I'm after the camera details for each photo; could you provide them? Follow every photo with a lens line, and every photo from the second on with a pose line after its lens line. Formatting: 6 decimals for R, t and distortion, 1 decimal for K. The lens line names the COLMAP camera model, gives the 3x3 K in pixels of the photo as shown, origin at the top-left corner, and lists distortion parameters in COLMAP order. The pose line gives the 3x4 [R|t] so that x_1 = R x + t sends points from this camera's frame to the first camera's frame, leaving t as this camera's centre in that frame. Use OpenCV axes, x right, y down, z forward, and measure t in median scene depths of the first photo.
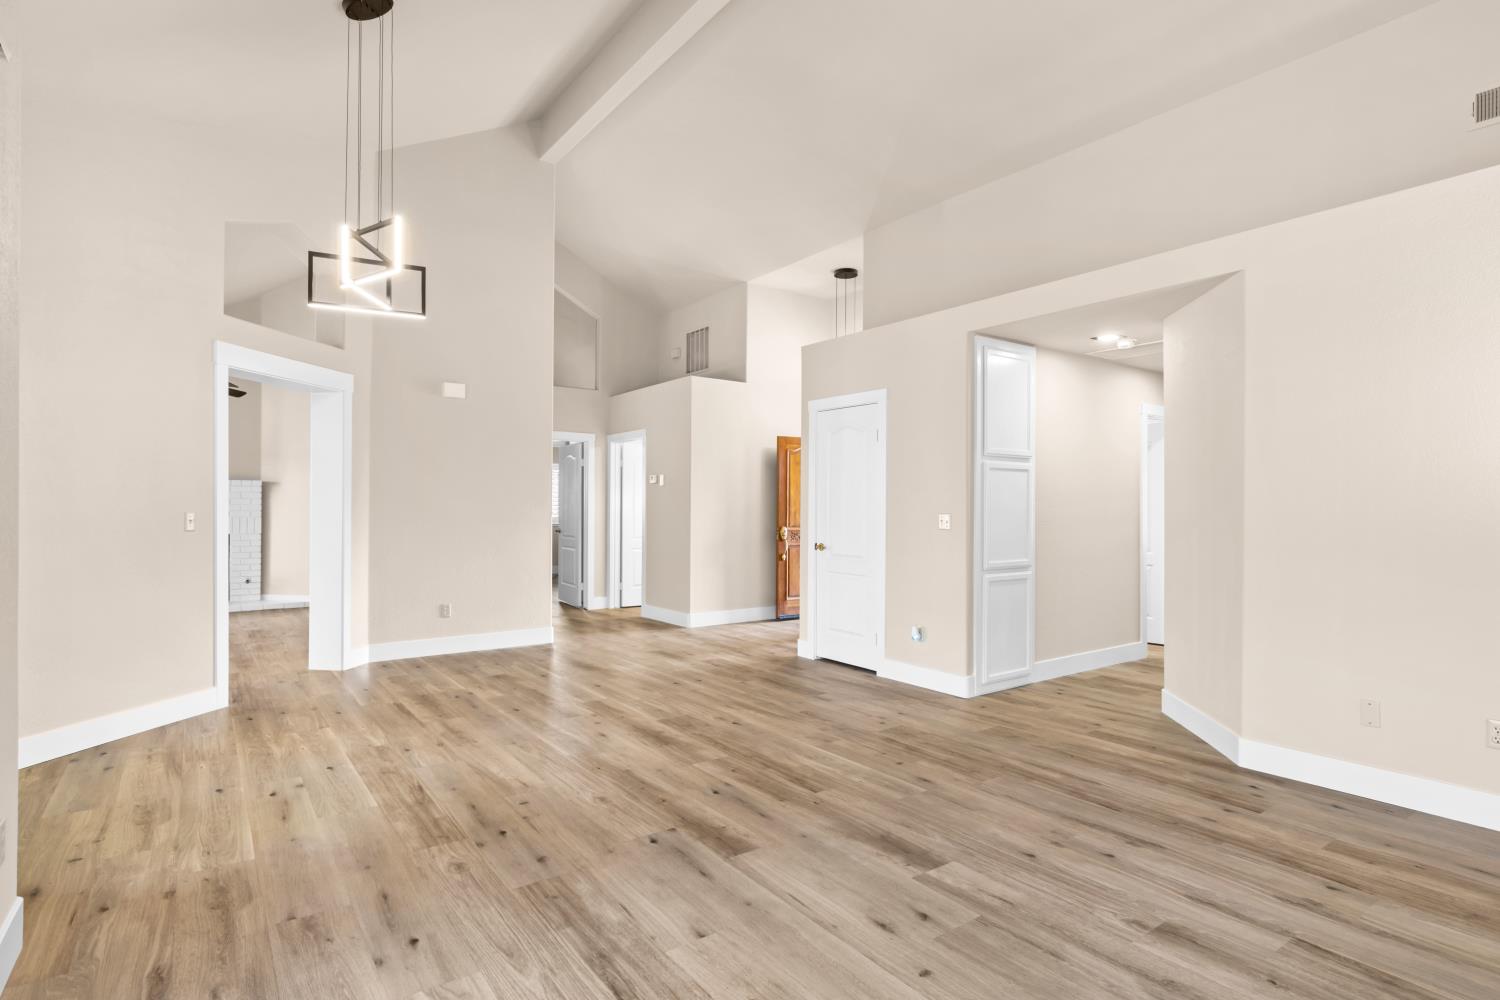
lens RADIAL K [[765.9, 0, 752.1], [0, 765.9, 508.8], [0, 0, 1]] dist [-0.005951, 0.002816]
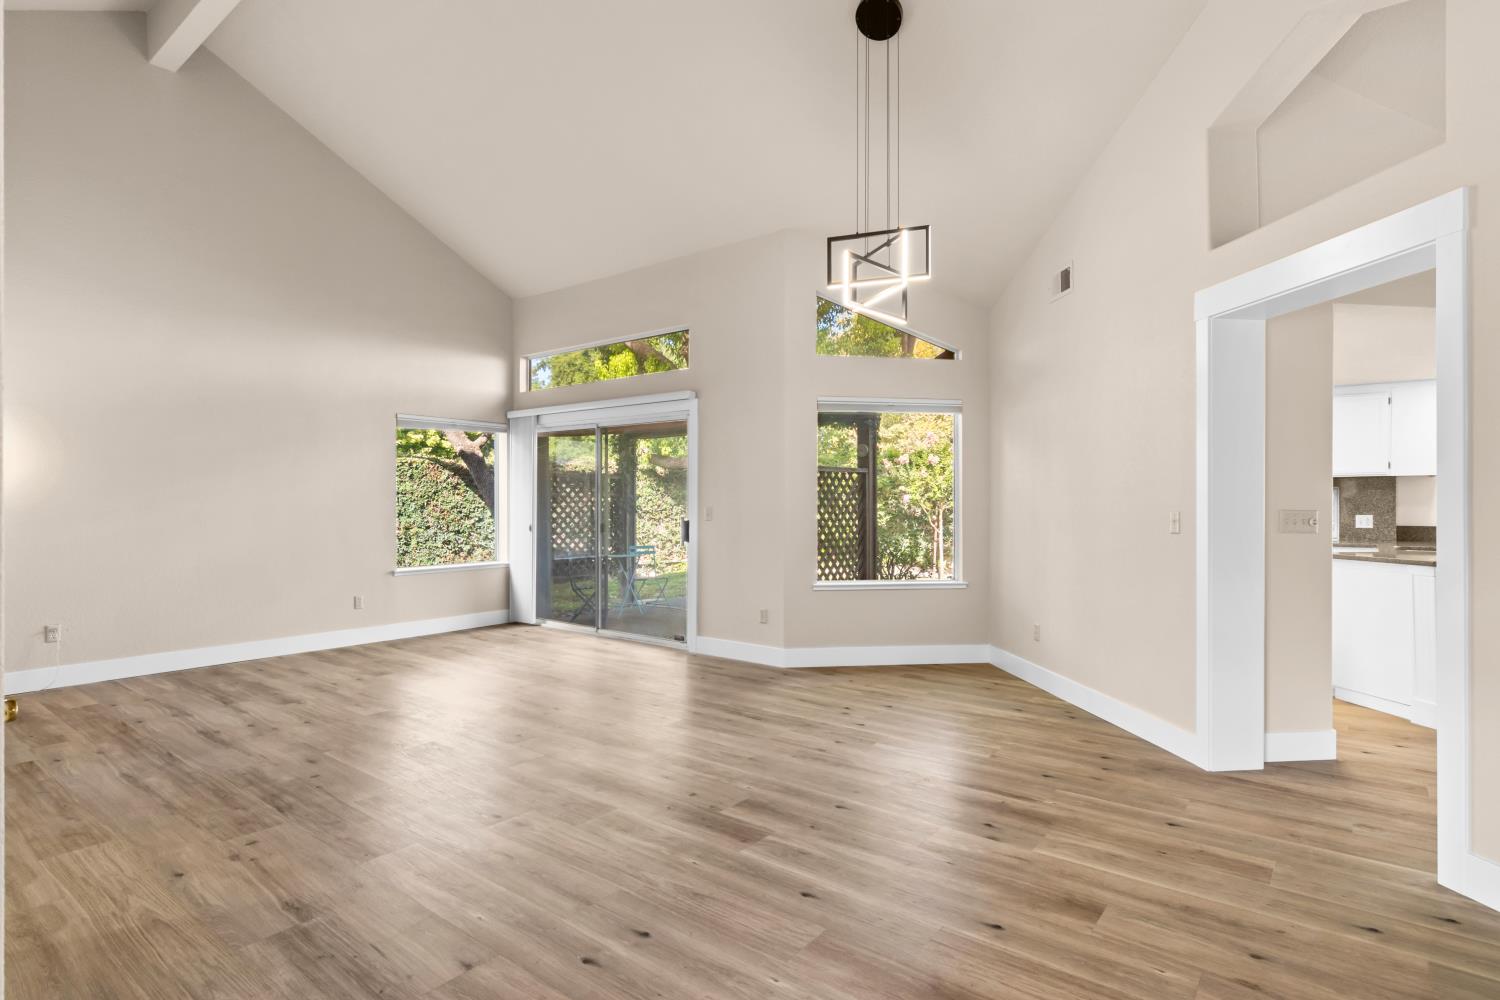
lens RADIAL K [[765.9, 0, 749.2], [0, 765.9, 498.3], [0, 0, 1]] dist [-0.005951, 0.002816]
pose [[-0.963004, -0.006914, -0.269397, -0.066529], [-0.006589, 0.999976, -0.002111, -0.006971], [0.269405, -0.000258, -0.963027, 2.178370]]
